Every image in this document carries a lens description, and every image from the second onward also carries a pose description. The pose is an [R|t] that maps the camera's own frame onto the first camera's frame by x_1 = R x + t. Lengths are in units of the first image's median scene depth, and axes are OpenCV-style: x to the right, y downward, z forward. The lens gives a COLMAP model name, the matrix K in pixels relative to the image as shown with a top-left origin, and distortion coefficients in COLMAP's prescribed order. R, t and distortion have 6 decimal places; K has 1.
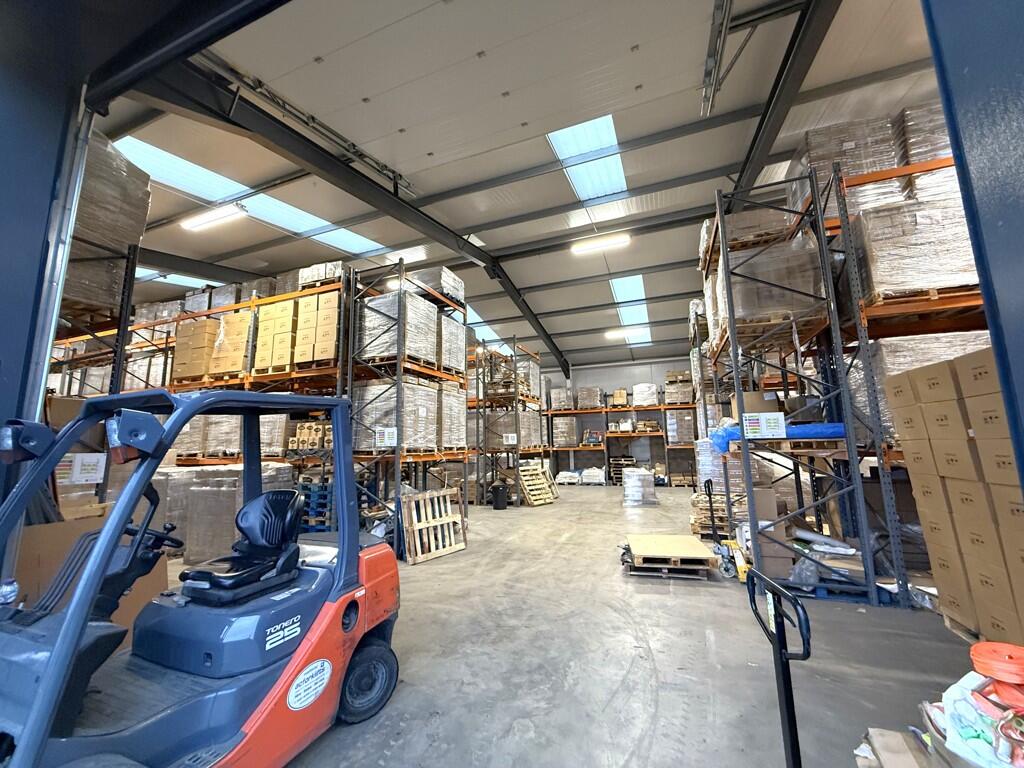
lens RADIAL K [[408.8, 0, 508.9], [0, 408.8, 382.1], [0, 0, 1]] dist [0.000569, 0.000023]
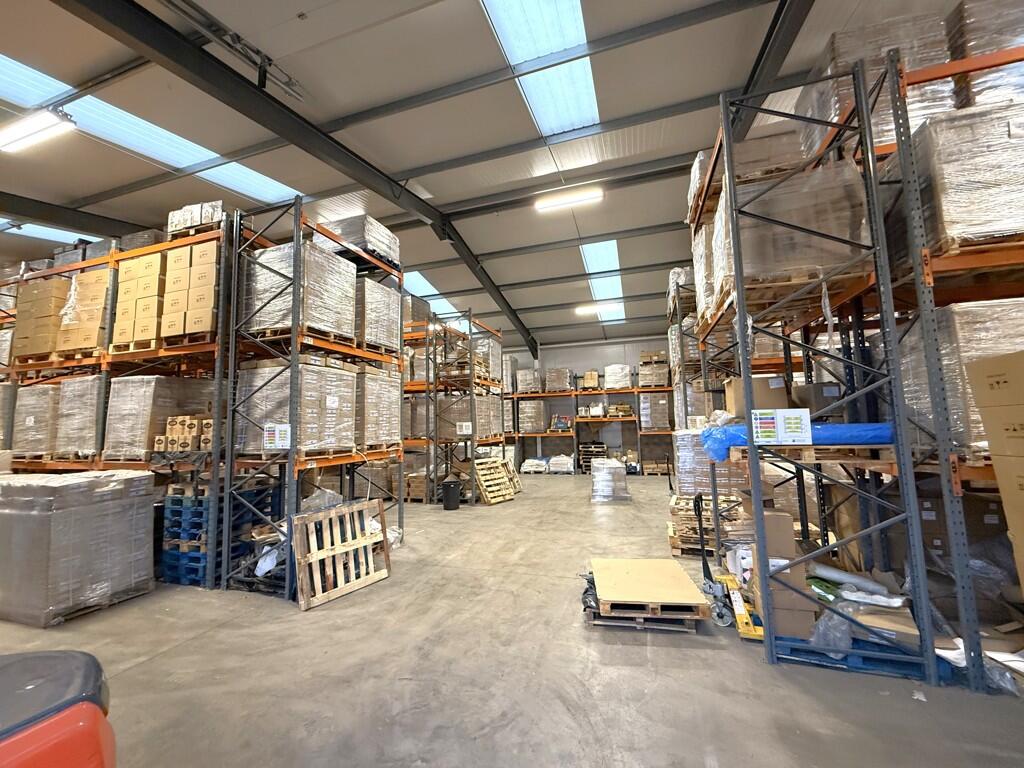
lens RADIAL K [[408.8, 0, 508.9], [0, 408.8, 382.1], [0, 0, 1]] dist [0.000569, 0.000023]
pose [[0.998114, 0.000468, 0.061384, 0.068979], [-0.003499, 0.998779, 0.049283, -0.003160], [-0.061286, -0.049405, 0.996897, 0.207066]]
